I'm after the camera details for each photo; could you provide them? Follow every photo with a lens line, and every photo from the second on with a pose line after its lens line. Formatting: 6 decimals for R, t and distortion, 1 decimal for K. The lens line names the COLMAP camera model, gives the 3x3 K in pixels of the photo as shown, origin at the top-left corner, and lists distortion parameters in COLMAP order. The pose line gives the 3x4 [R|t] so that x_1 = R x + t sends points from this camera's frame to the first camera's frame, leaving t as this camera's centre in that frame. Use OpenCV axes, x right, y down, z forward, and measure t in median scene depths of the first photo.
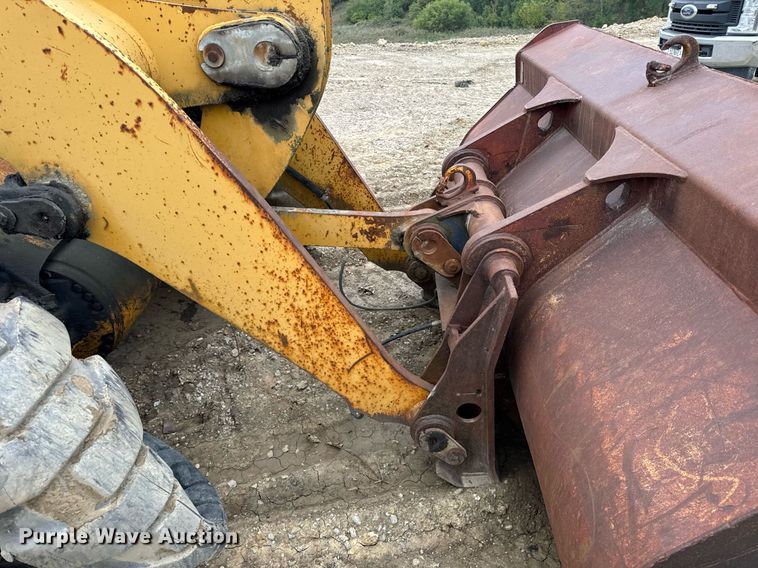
lens RADIAL K [[536.6, 0, 379.0], [0, 536.6, 284.0], [0, 0, 1]] dist [0.053142, -0.063172]
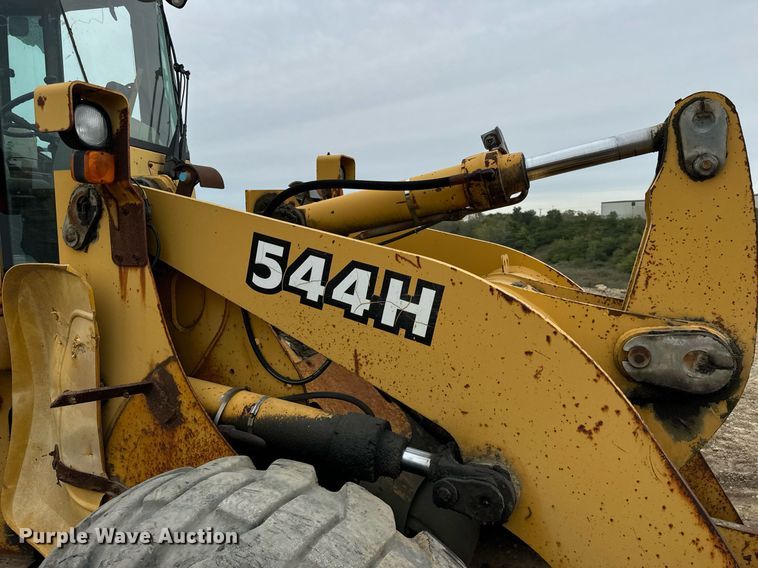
lens RADIAL K [[541.0, 0, 384.3], [0, 541.0, 276.8], [0, 0, 1]] dist [0.052640, -0.068236]
pose [[0.939653, 0.074331, -0.333958, -0.447441], [-0.202343, 0.907840, -0.367267, -0.084587], [0.275881, 0.412677, 0.868094, -0.103307]]
